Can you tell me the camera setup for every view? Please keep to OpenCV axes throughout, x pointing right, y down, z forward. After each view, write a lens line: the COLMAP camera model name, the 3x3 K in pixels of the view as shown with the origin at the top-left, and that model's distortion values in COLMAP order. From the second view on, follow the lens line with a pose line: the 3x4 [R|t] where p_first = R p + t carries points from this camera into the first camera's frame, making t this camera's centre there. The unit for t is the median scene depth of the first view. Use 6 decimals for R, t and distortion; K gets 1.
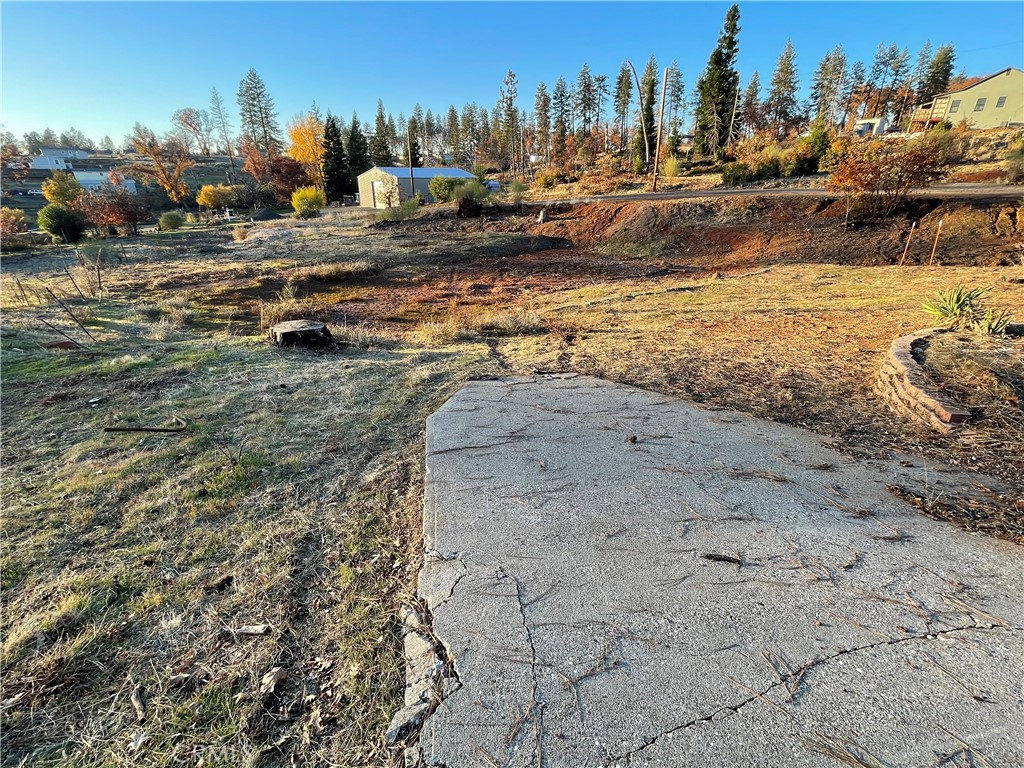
lens RADIAL K [[472.4, 0, 507.9], [0, 472.4, 386.8], [0, 0, 1]] dist [-0.006787, 0.002851]
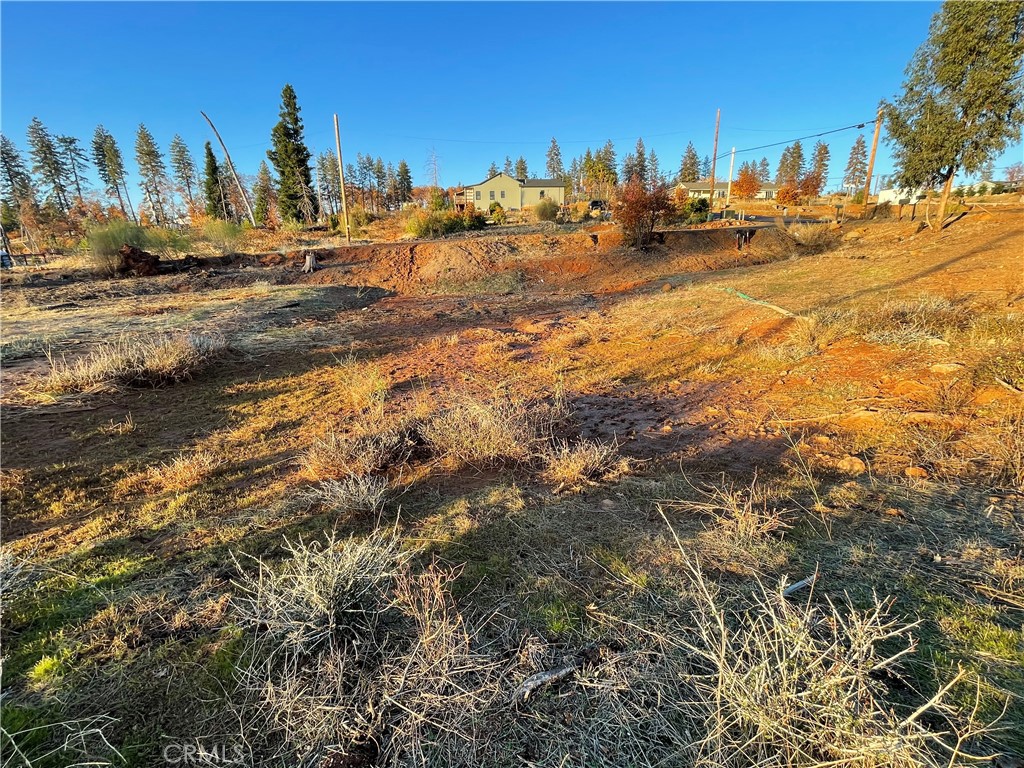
lens RADIAL K [[472.4, 0, 508.4], [0, 472.4, 384.3], [0, 0, 1]] dist [-0.006787, 0.002851]
pose [[0.601377, -0.216325, 0.769122, -0.277267], [0.338536, 0.940953, -0.000046, -0.072083], [-0.723698, 0.260403, 0.639102, 0.309760]]
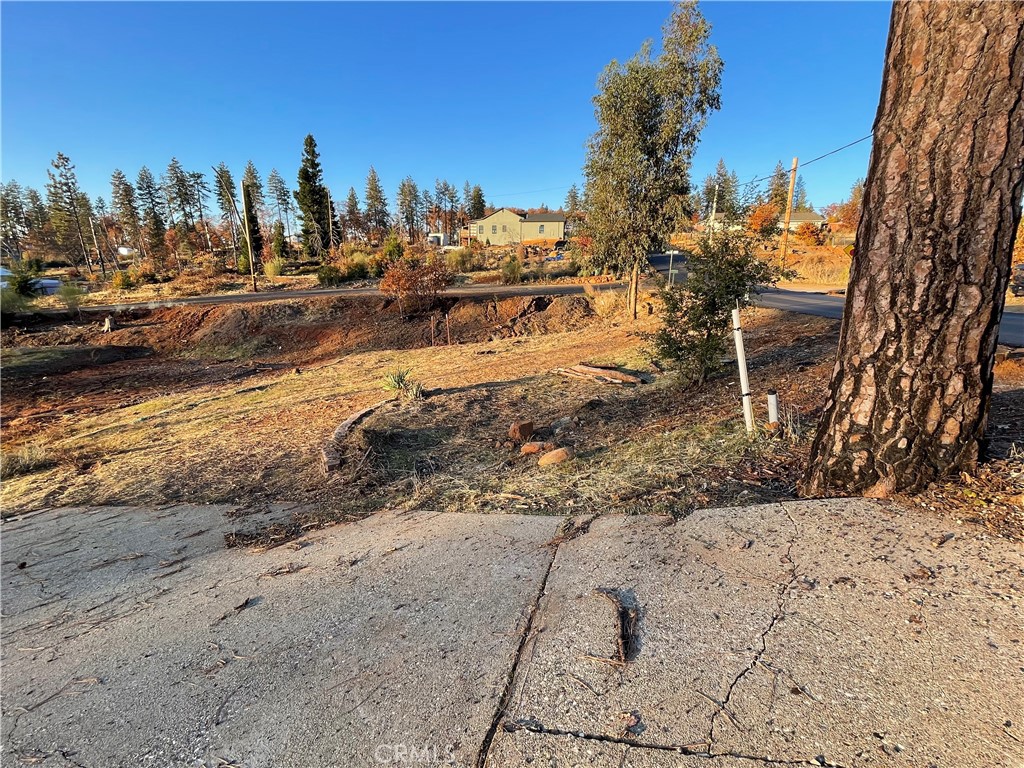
lens RADIAL K [[472.4, 0, 508.9], [0, 472.4, 385.4], [0, 0, 1]] dist [-0.006787, 0.002851]
pose [[0.758970, -0.146107, 0.634522, 0.054284], [0.257944, 0.962238, -0.086967, 0.010687], [-0.597854, 0.229676, 0.767997, -0.066467]]
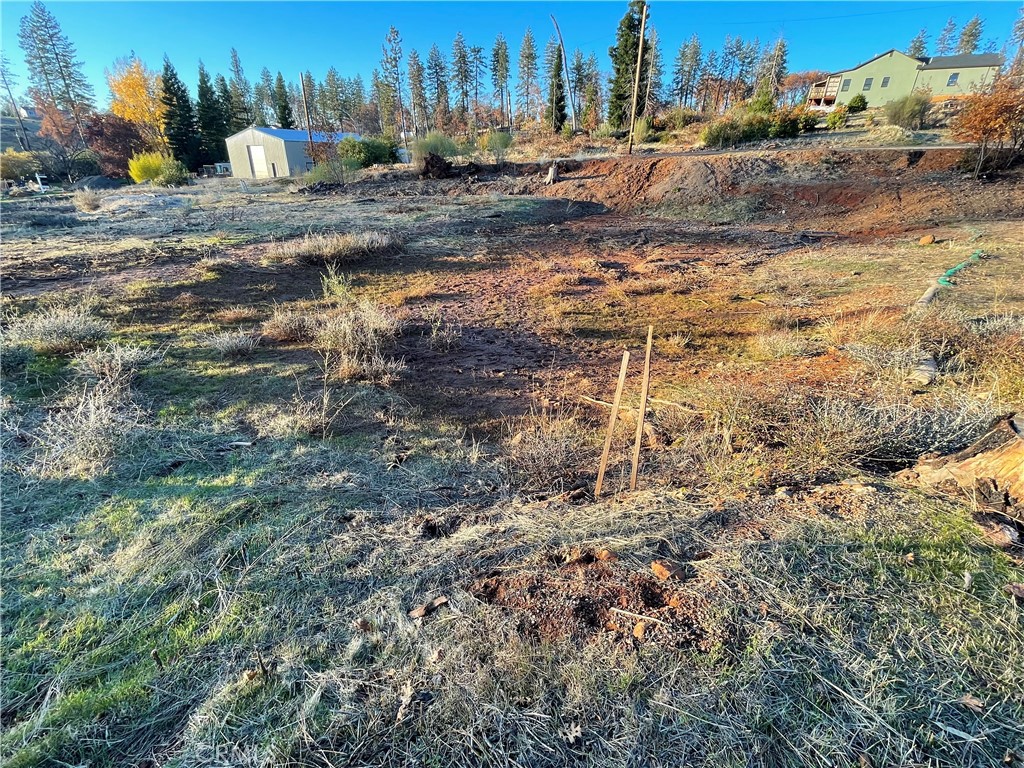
lens RADIAL K [[472.4, 0, 507.8], [0, 472.4, 384.4], [0, 0, 1]] dist [-0.006787, 0.002851]
pose [[0.966141, -0.094311, 0.240161, -0.178613], [0.087124, 0.995378, 0.040393, -0.046133], [-0.242861, -0.018102, 0.969892, 0.213421]]
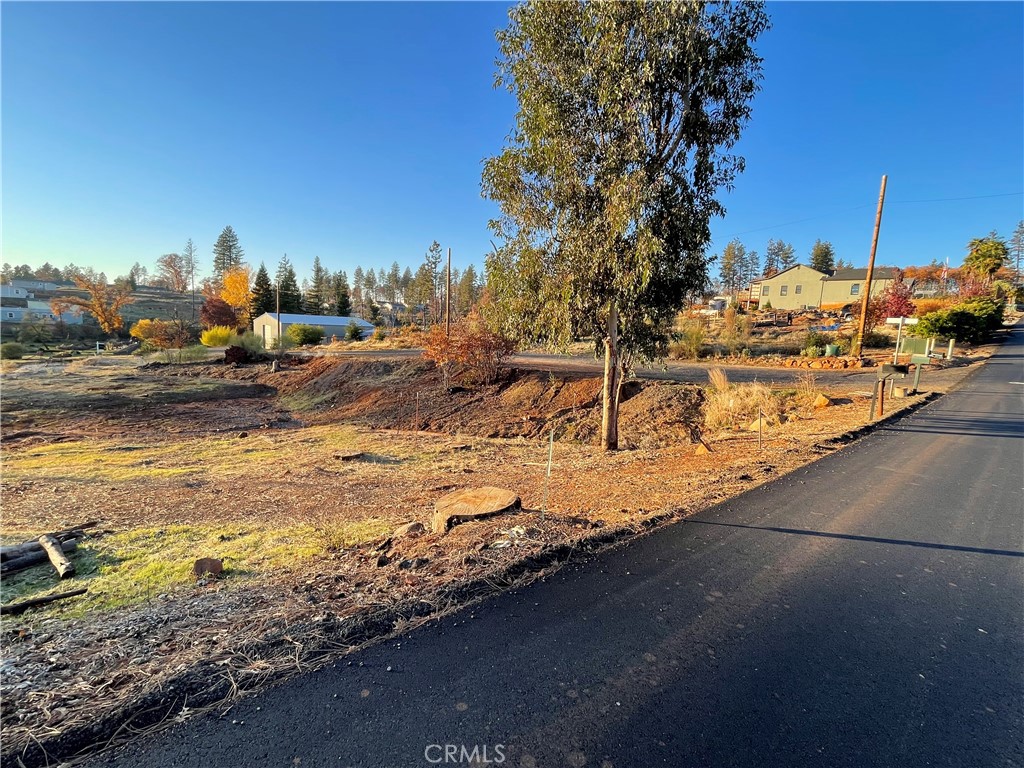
lens RADIAL K [[472.4, 0, 510.8], [0, 472.4, 386.8], [0, 0, 1]] dist [-0.006787, 0.002851]
pose [[0.998166, 0.045866, 0.039517, 0.457372], [-0.032603, 0.957230, -0.287486, -0.030543], [-0.051013, 0.285671, 0.956969, -0.006113]]
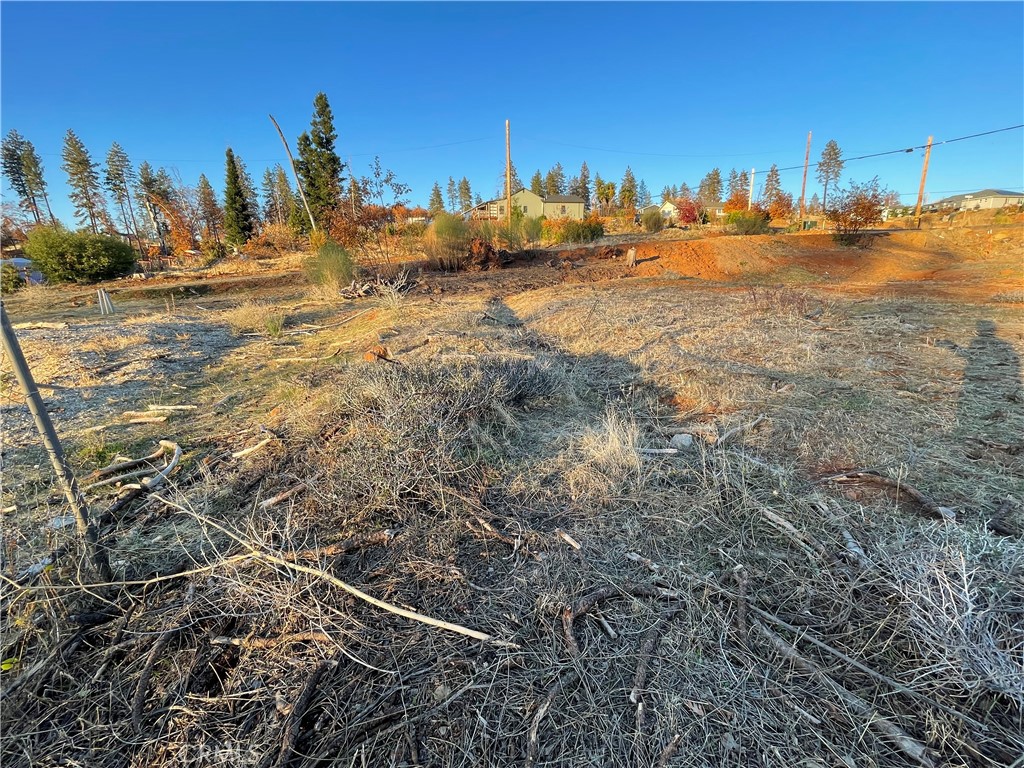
lens RADIAL K [[472.4, 0, 504.8], [0, 472.4, 384.9], [0, 0, 1]] dist [-0.006787, 0.002851]
pose [[0.458925, -0.212326, 0.862731, -0.564451], [0.384982, 0.922655, 0.022286, -0.227840], [-0.800735, 0.321908, 0.505171, 0.709936]]
